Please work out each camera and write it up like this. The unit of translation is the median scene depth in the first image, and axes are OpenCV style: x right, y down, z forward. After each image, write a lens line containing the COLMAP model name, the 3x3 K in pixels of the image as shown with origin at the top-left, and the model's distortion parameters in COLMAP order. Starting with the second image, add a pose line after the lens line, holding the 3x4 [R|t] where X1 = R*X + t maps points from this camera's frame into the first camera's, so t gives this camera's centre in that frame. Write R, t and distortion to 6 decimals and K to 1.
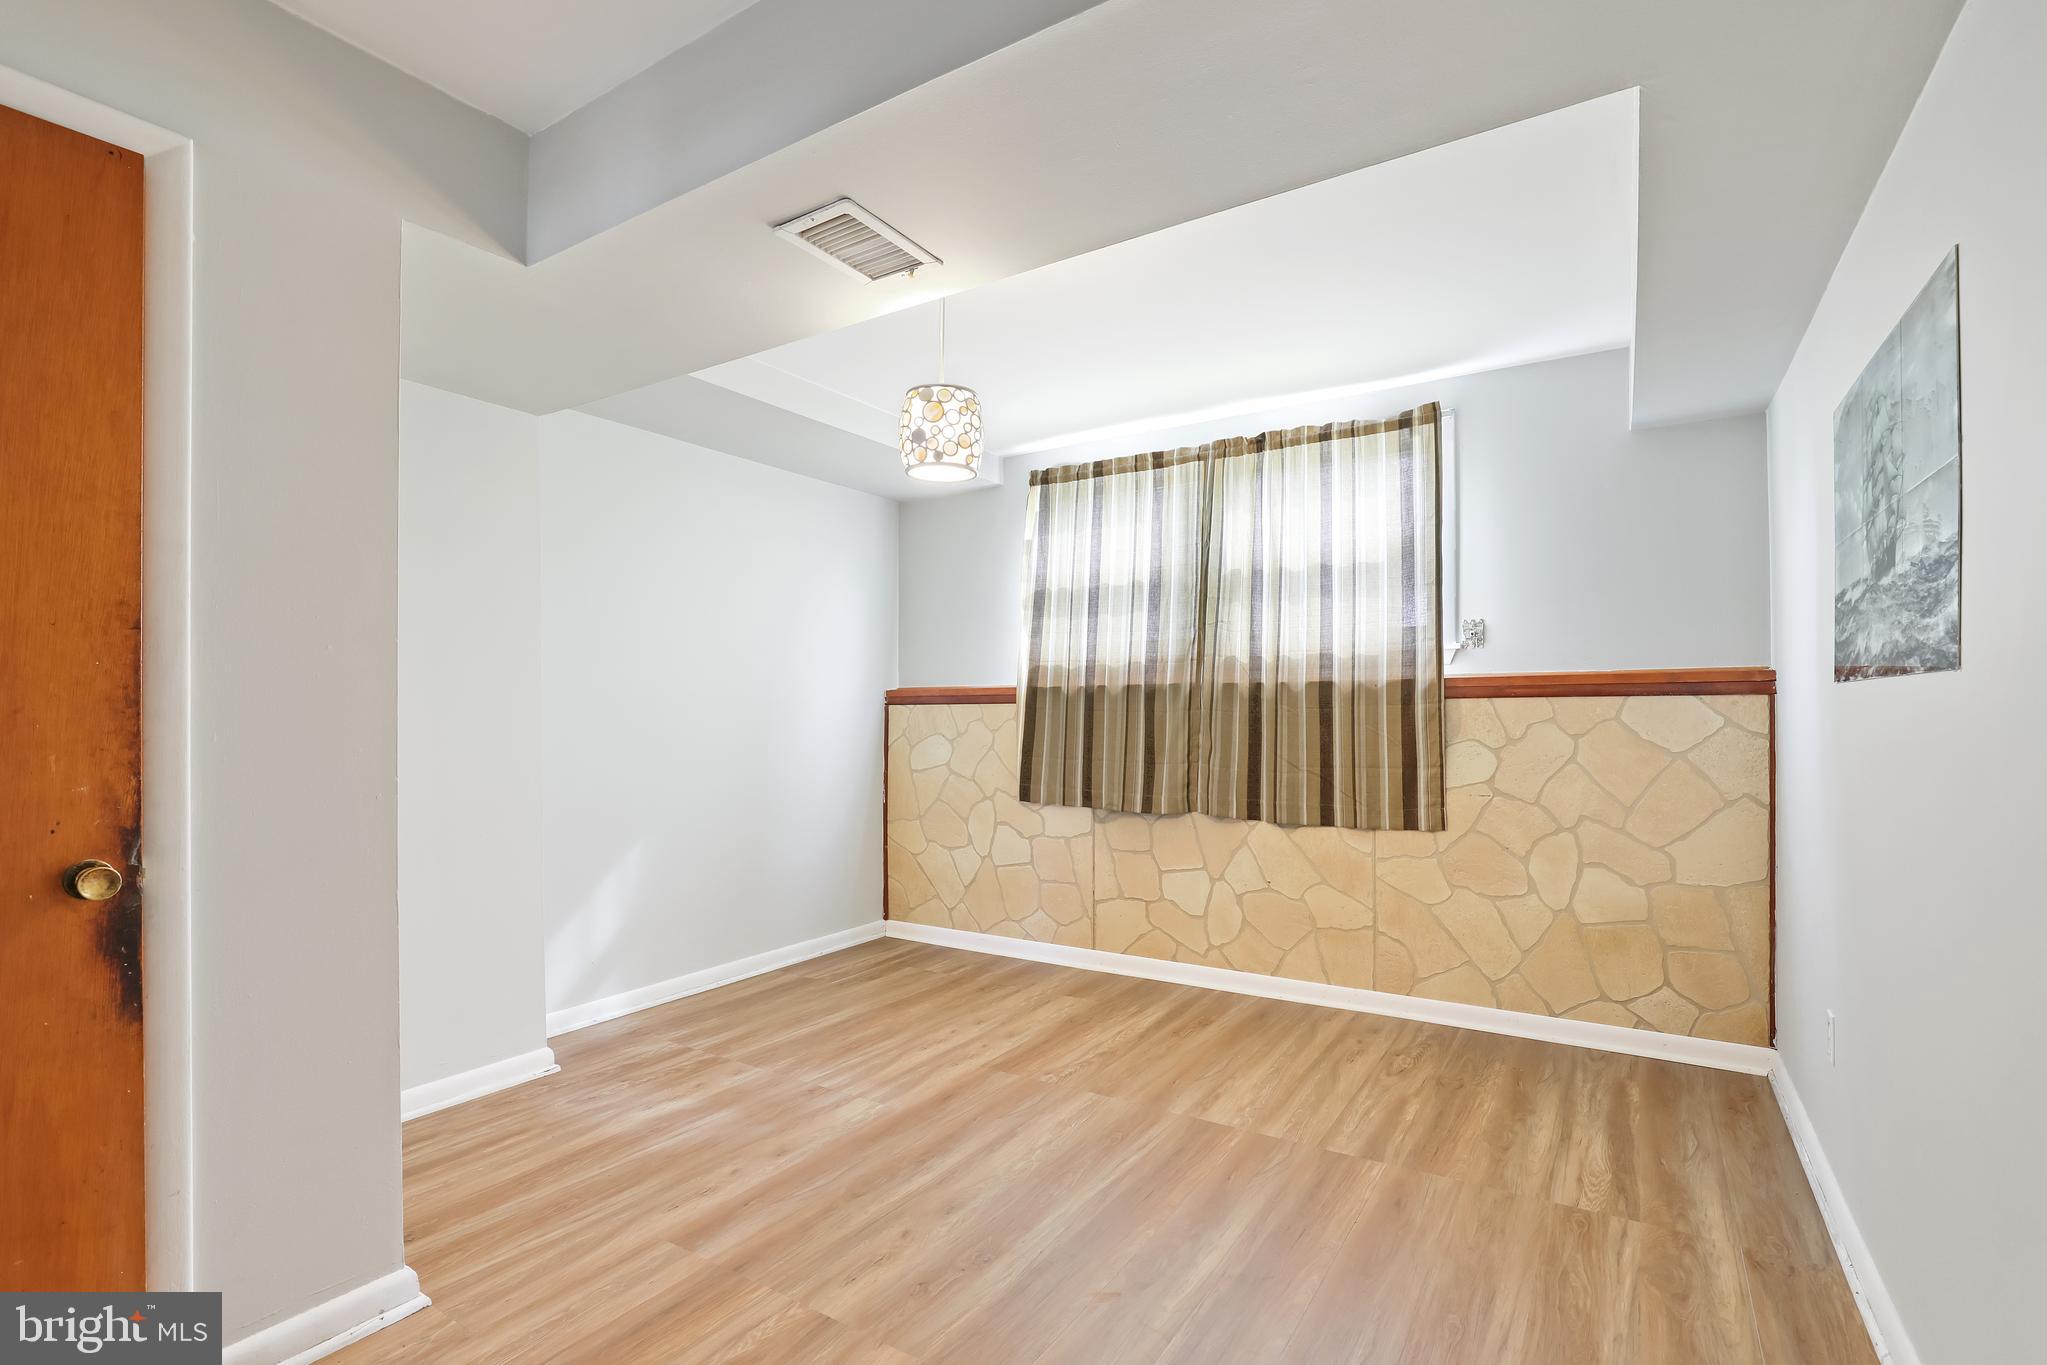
lens RADIAL K [[979.2, 0, 1023.5], [0, 979.2, 682.5], [0, 0, 1]] dist [-0.015620, 0.000120]
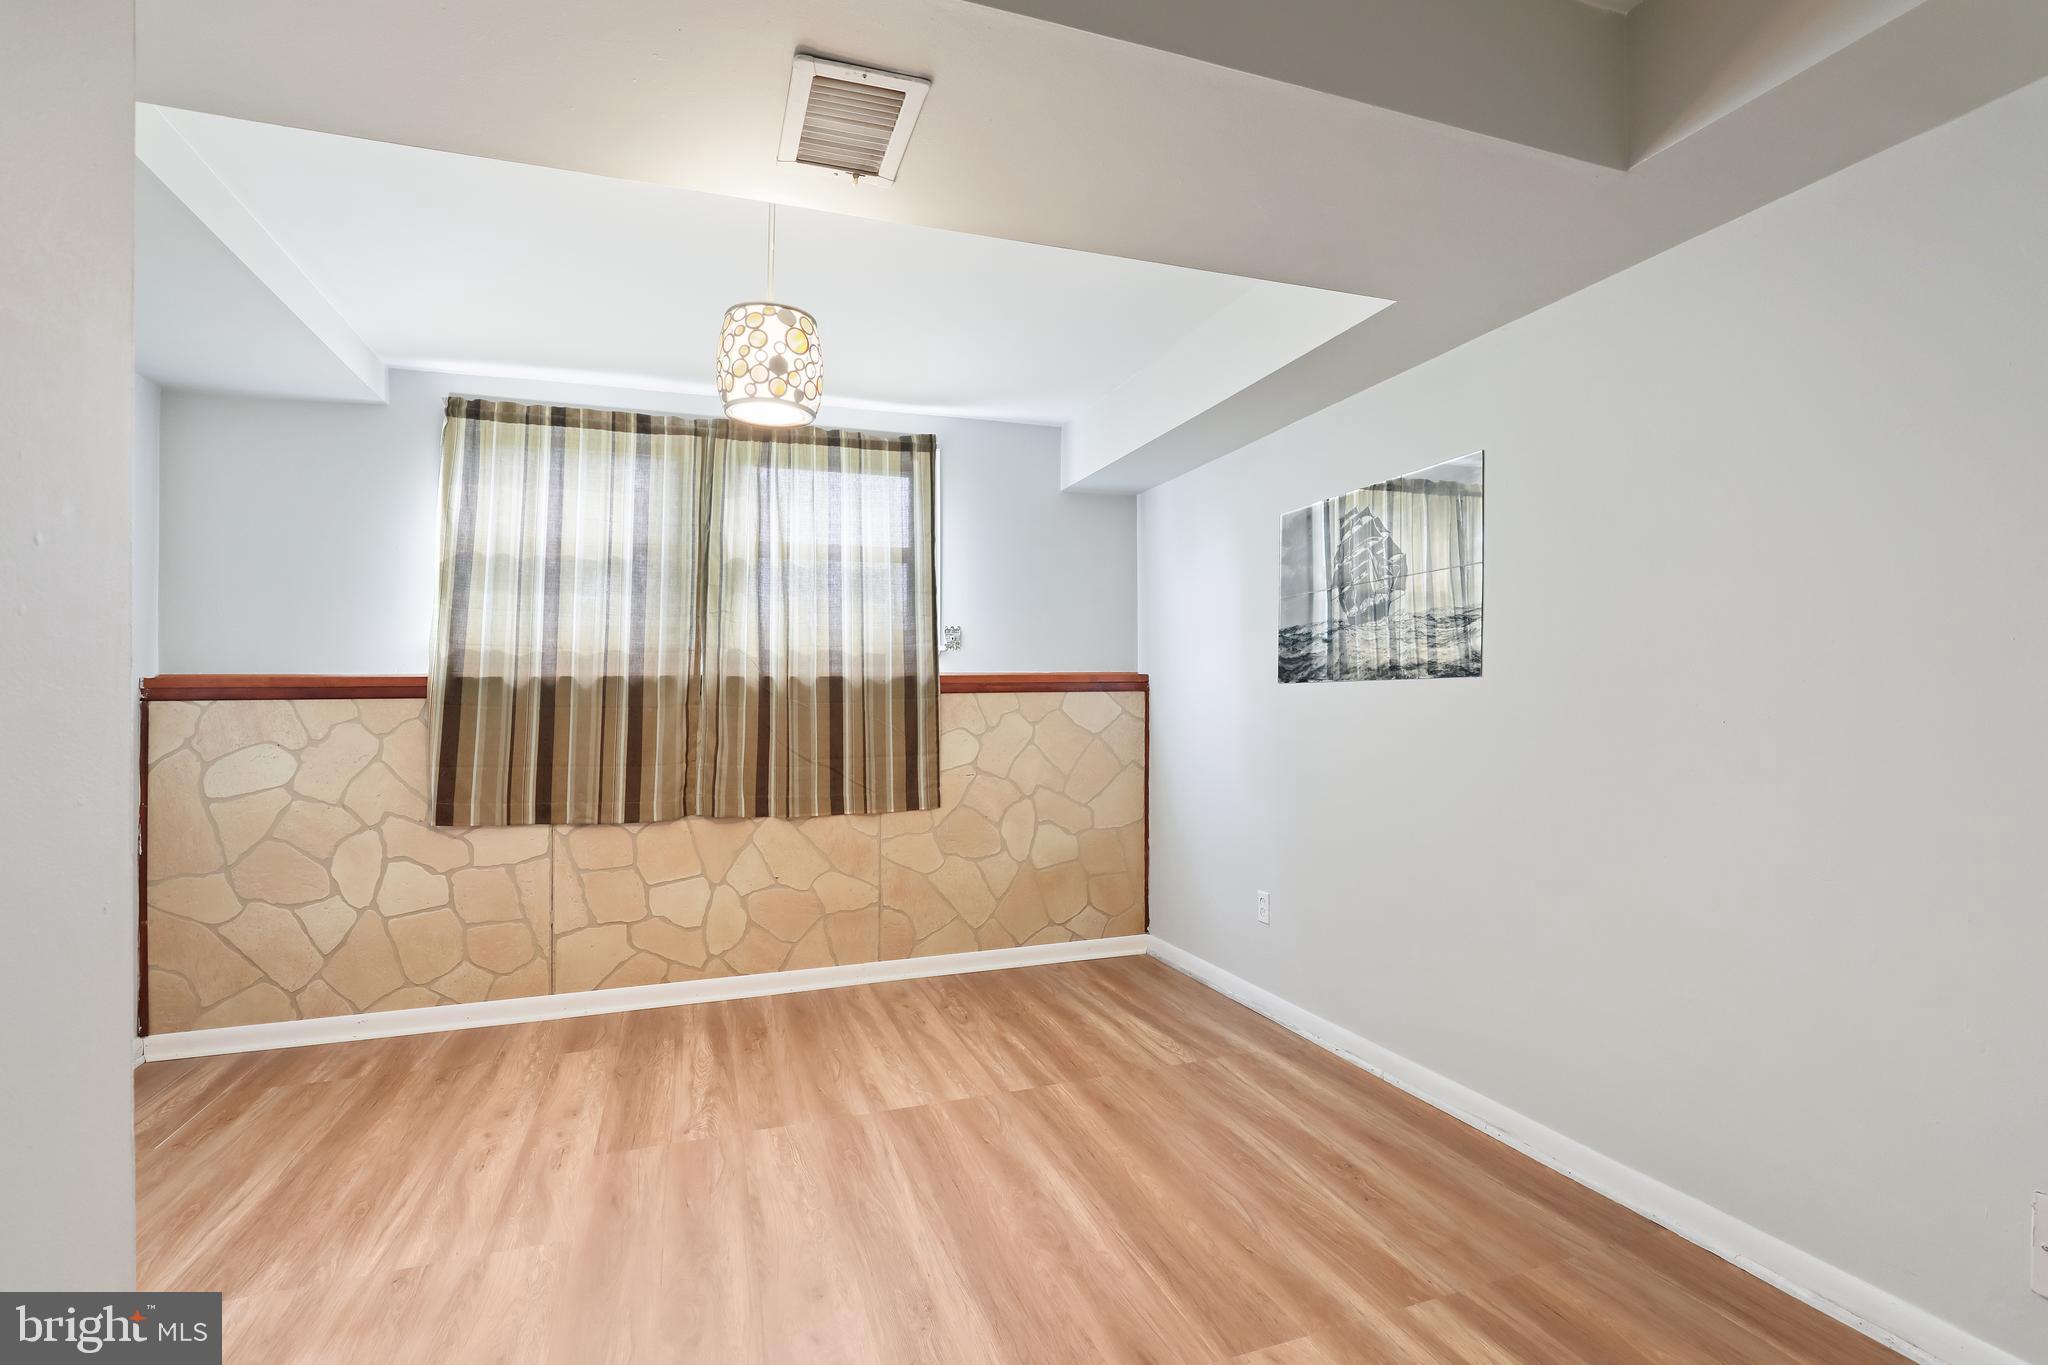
lens RADIAL K [[955.2, 0, 1035.5], [0, 955.2, 686.3], [0, 0, 1]] dist [-0.015013, -0.000083]
pose [[0.596622, 0.010610, 0.802453, -0.398851], [-0.014575, 0.999891, -0.002383, 0.009006], [-0.802390, -0.010274, 0.596711, 0.230188]]
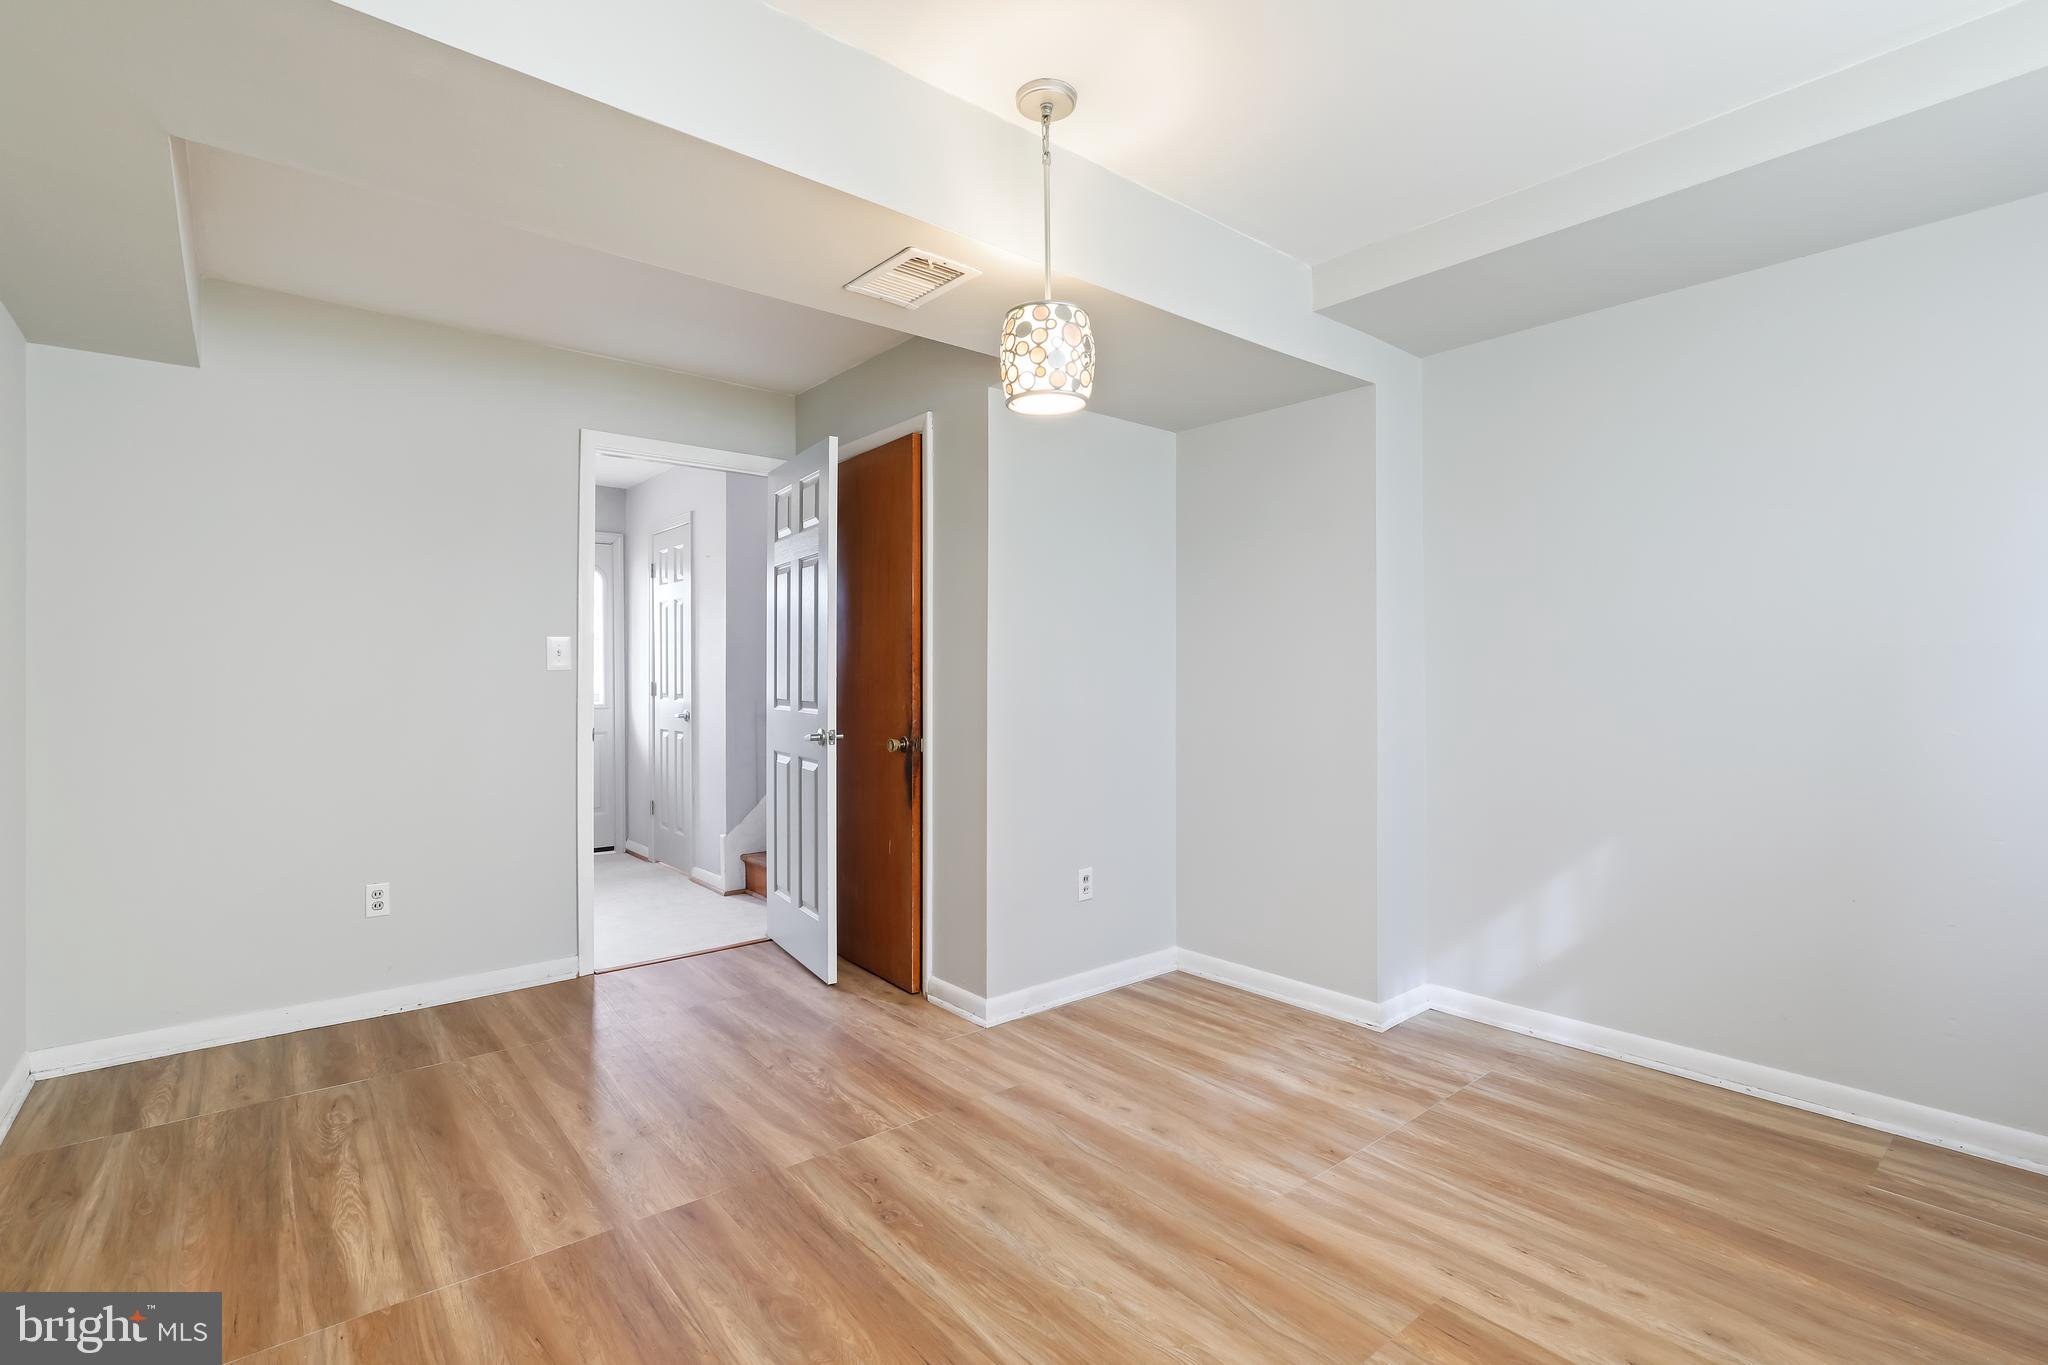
lens RADIAL K [[921.3, 0, 995.6], [0, 921.3, 680.4], [0, 0, 1]] dist [-0.010695, -0.000195]
pose [[-0.307963, 0.012414, -0.951317, 0.479579], [0.032565, 0.999466, 0.002501, 0.019180], [0.950841, -0.030210, -0.308203, 0.819836]]
